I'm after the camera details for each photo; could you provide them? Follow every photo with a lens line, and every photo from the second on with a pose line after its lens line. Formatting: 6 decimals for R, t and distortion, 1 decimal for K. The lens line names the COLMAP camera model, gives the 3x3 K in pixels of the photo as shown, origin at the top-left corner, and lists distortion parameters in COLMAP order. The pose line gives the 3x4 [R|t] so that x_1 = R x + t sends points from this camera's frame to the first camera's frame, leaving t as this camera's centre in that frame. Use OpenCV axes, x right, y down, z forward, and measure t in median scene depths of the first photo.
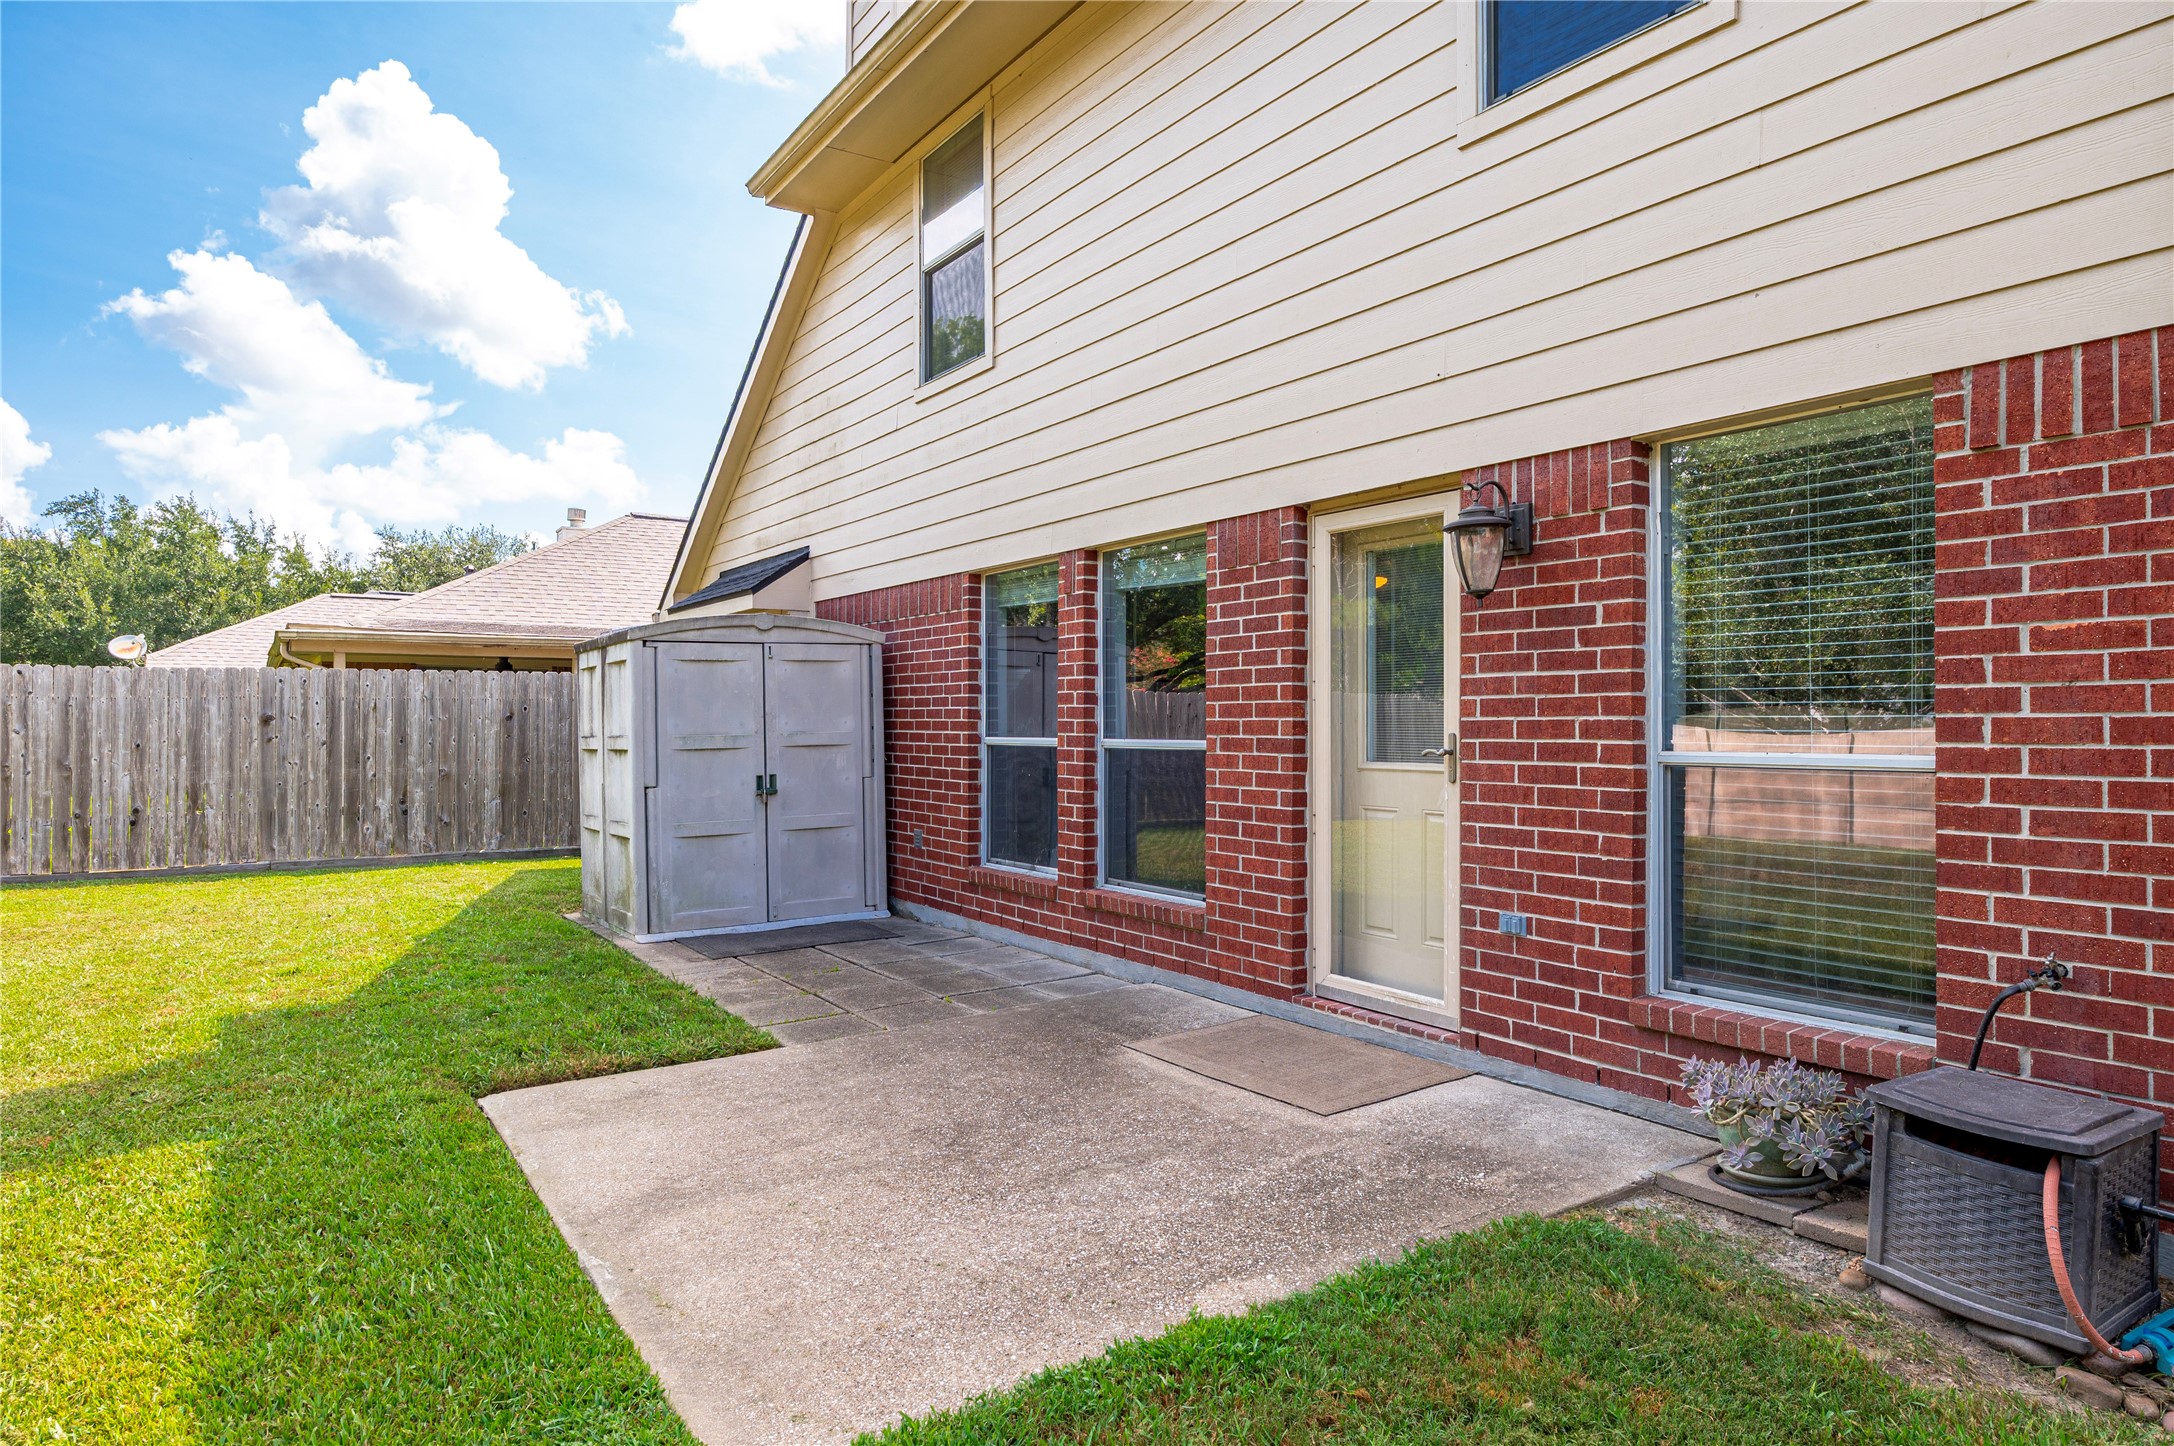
lens RADIAL K [[1300.4, 0, 1102.2], [0, 1300.4, 716.7], [0, 0, 1]] dist [-0.000038, 0.000675]
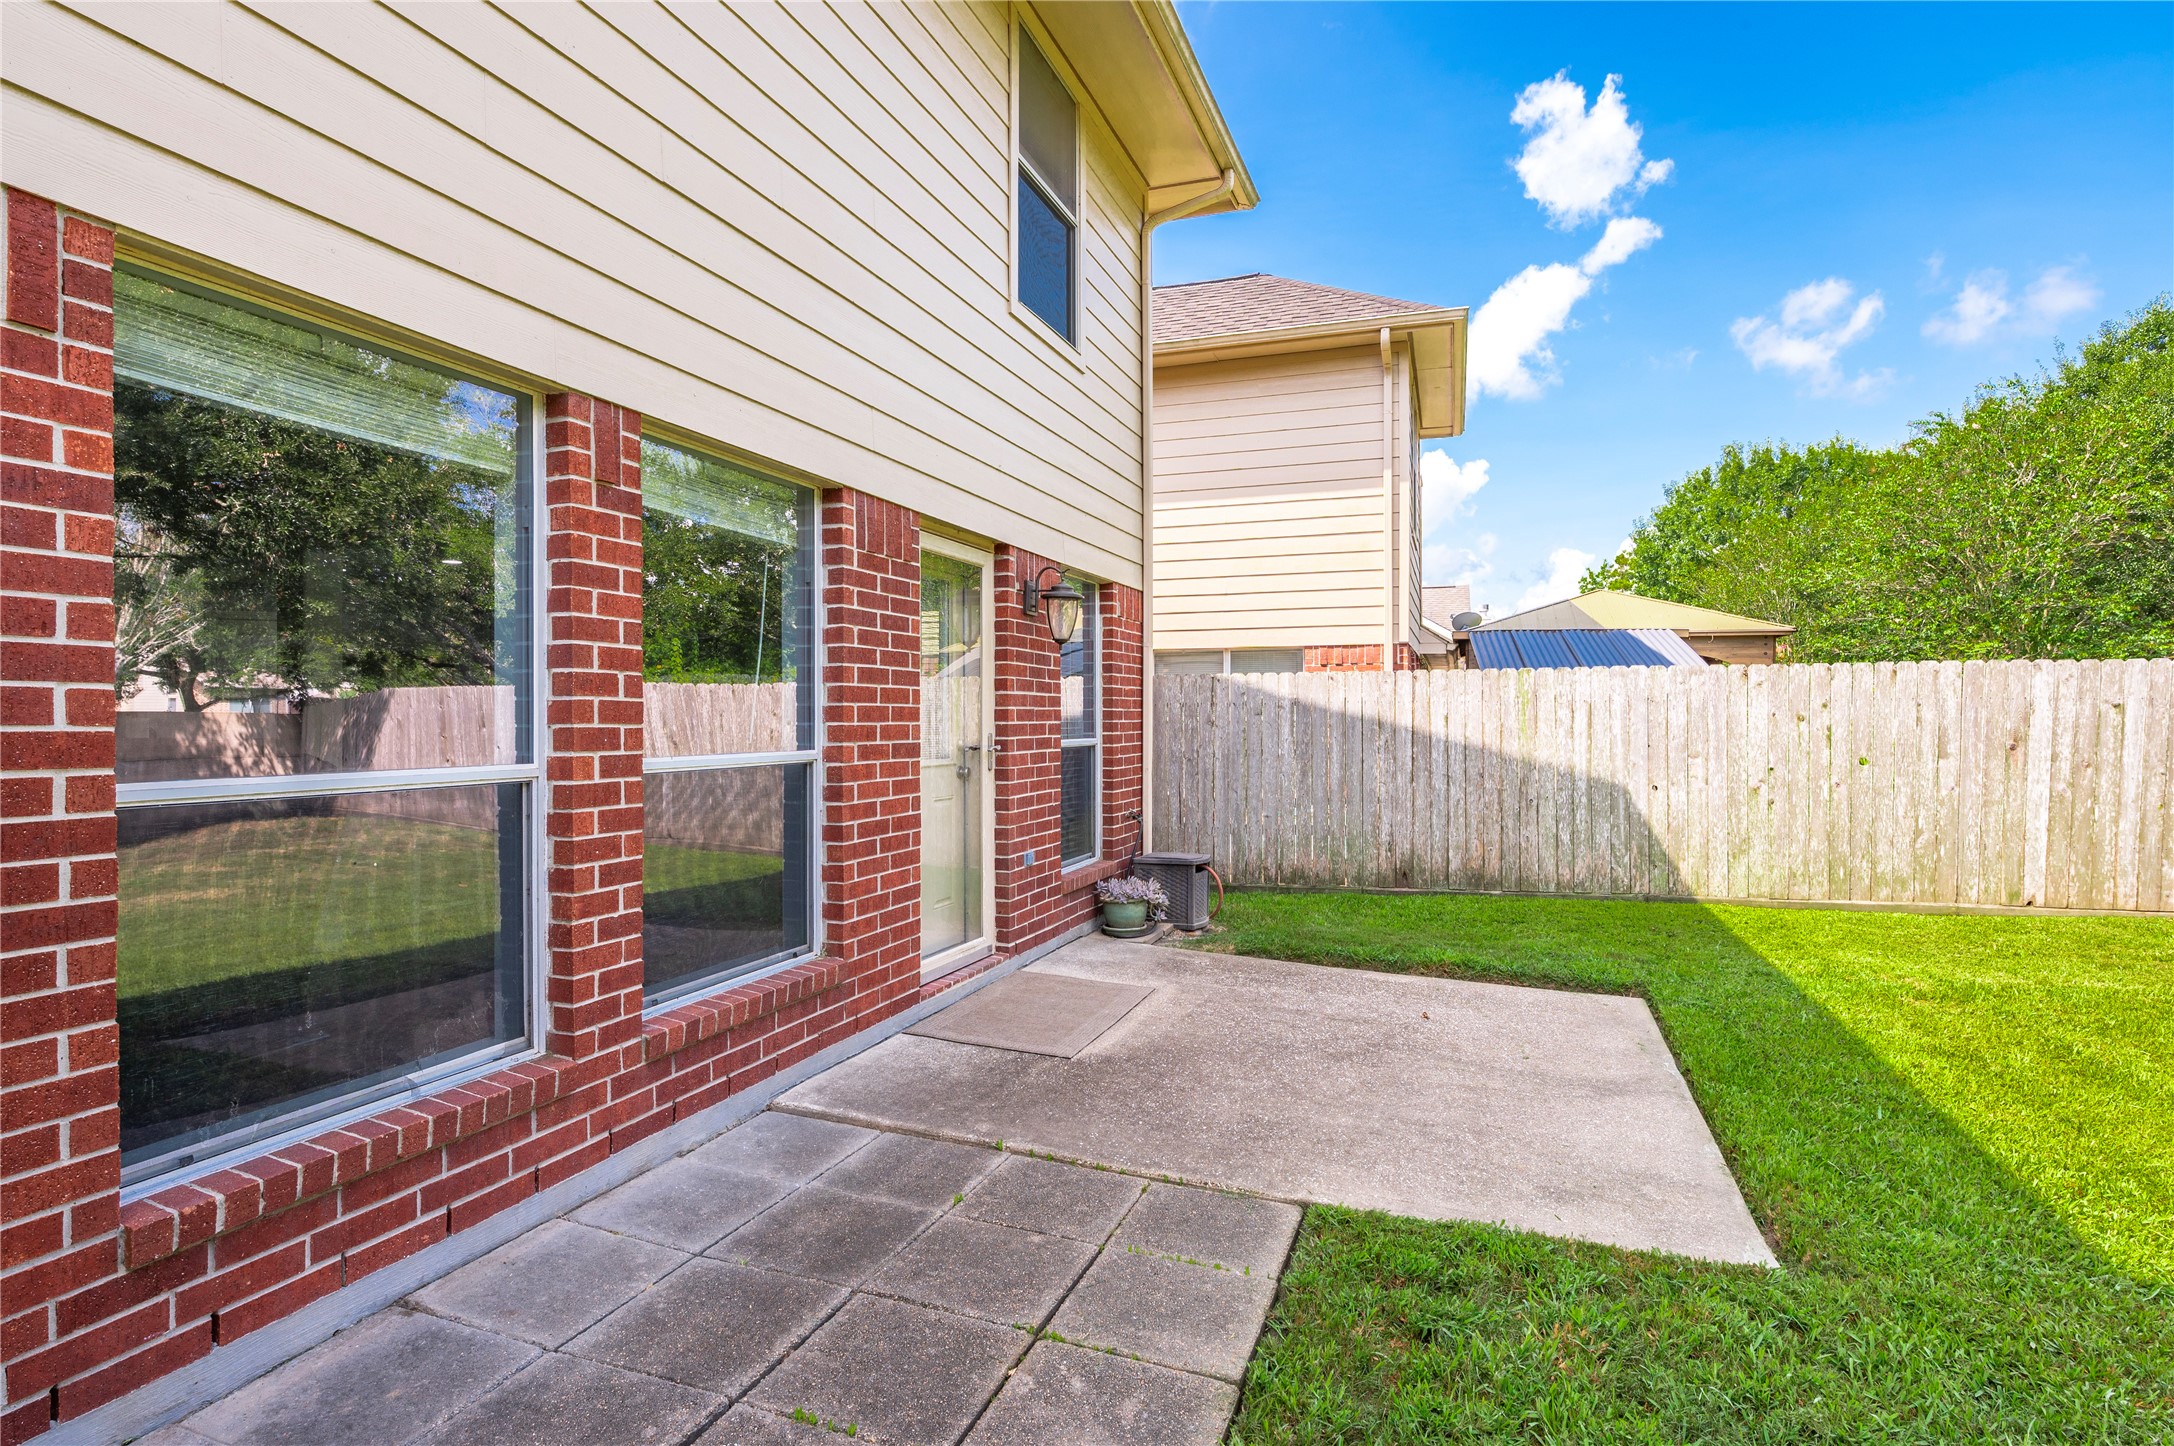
lens RADIAL K [[1075.7, 0, 1095.0], [0, 1075.7, 722.4], [0, 0, 1]] dist [-0.001279, -0.000136]
pose [[-0.580271, -0.002826, 0.814419, -0.534326], [-0.004186, 0.999991, 0.000487, 0.000090], [-0.814413, -0.003127, -0.580278, 1.191593]]
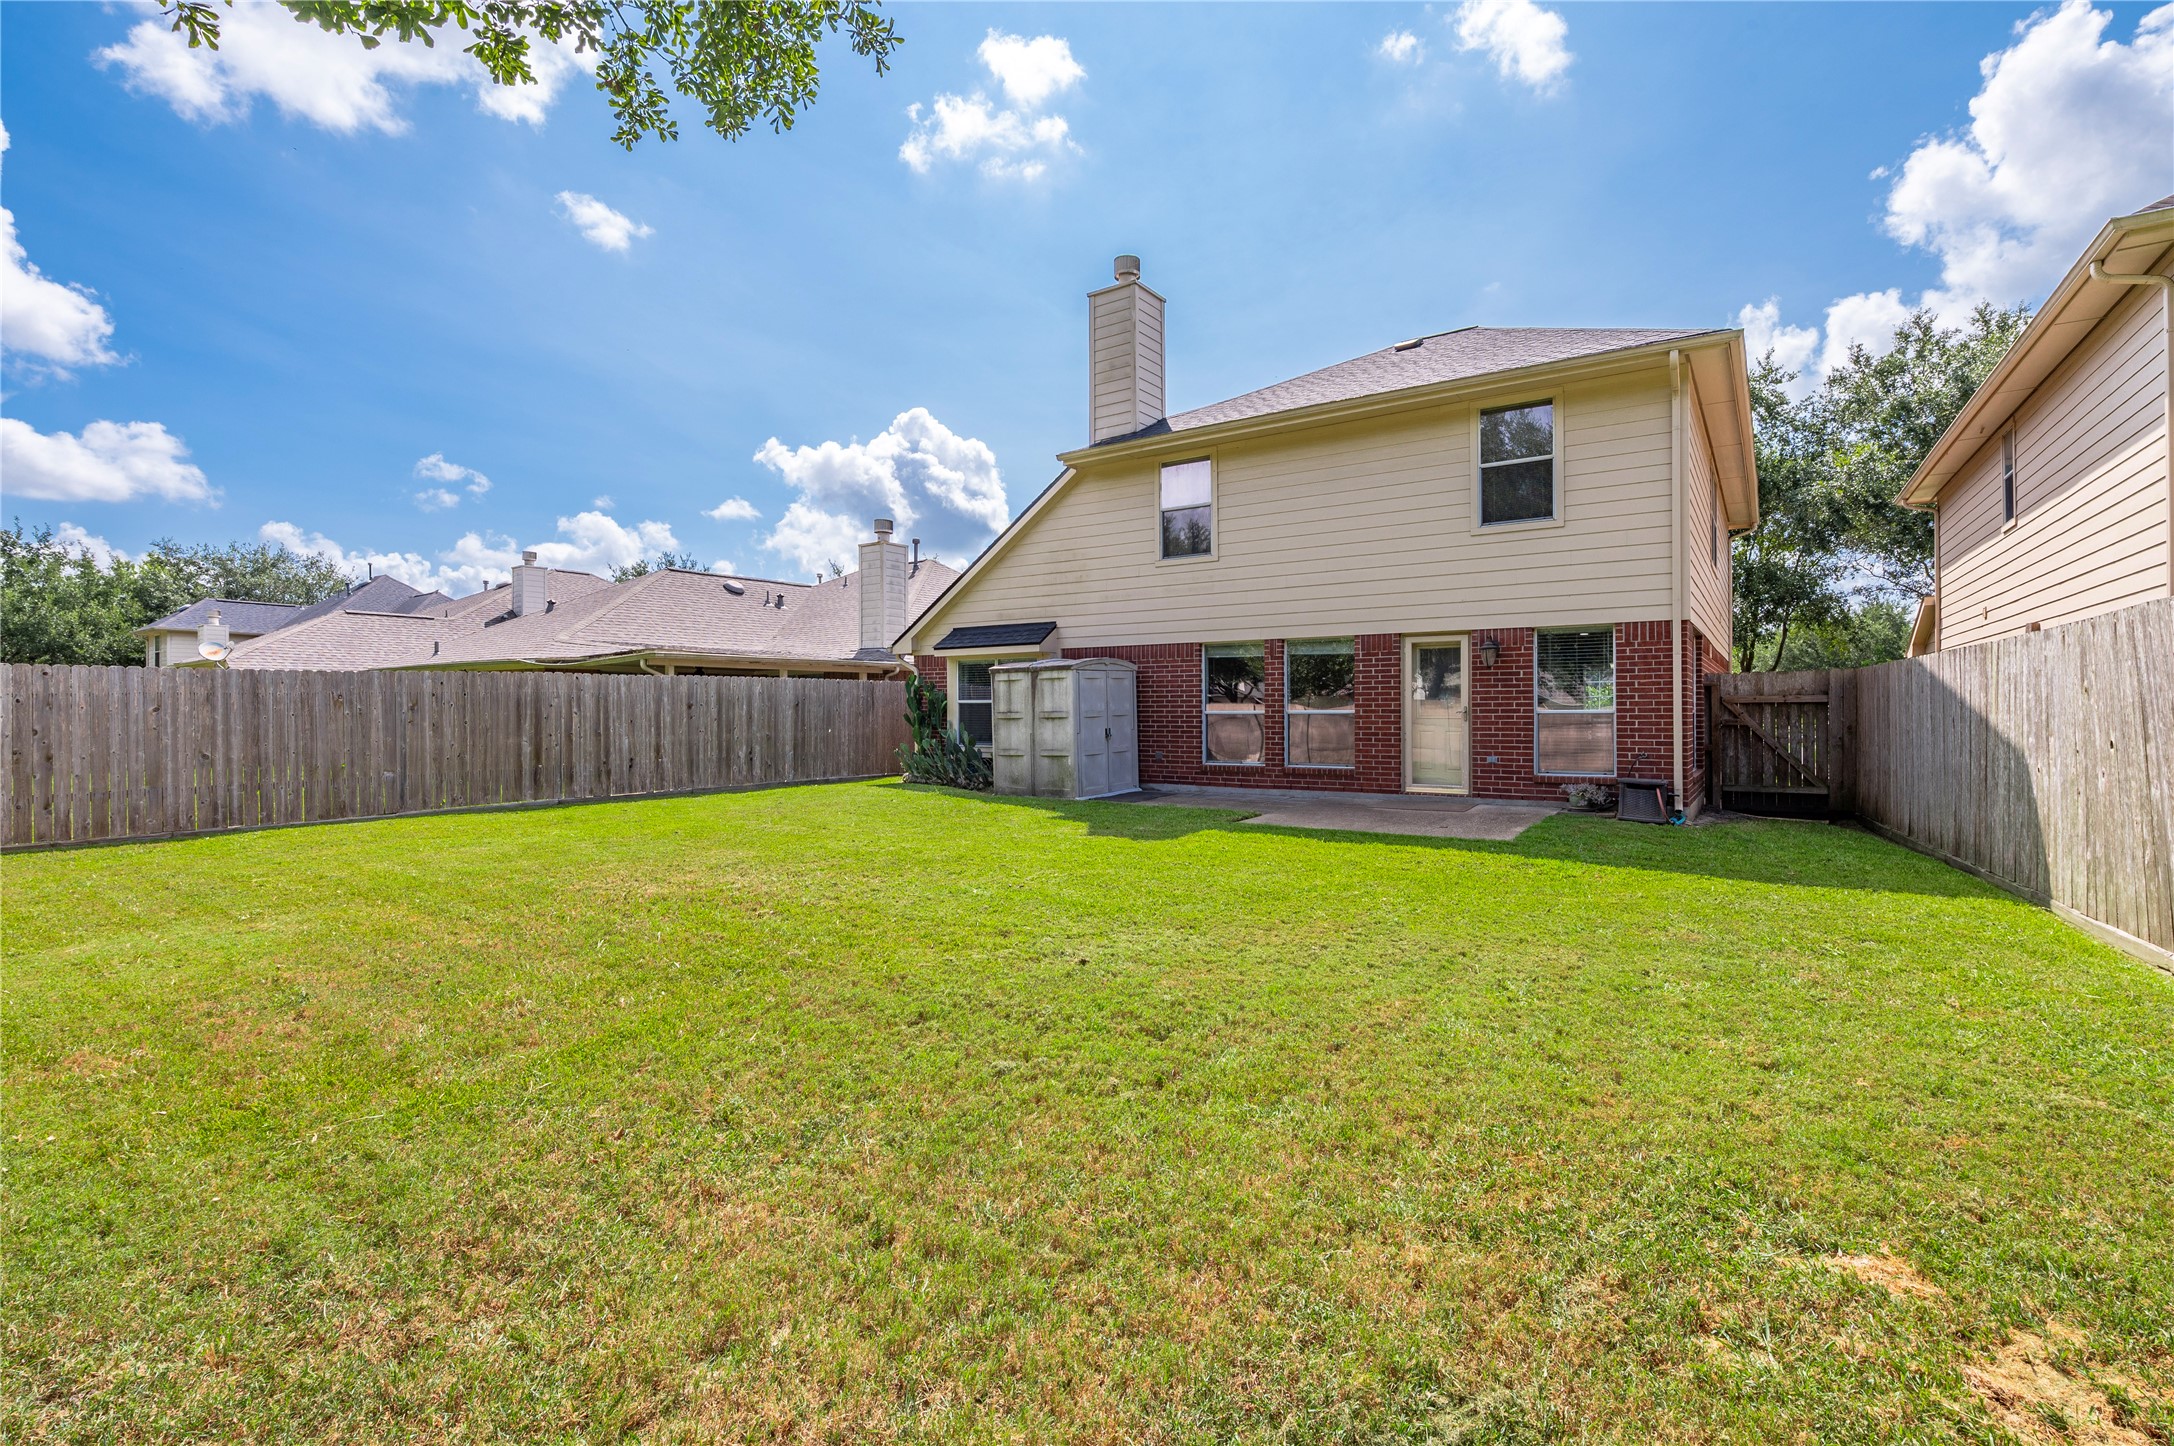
lens RADIAL K [[992.0, 0, 1079.7], [0, 992.0, 720.6], [0, 0, 1]] dist [-0.007740, -0.000606]
pose [[0.925812, -0.006697, 0.377924, -1.220730], [0.001744, 0.999908, 0.013445, 0.009713], [-0.377979, -0.011789, 0.925739, -0.748649]]
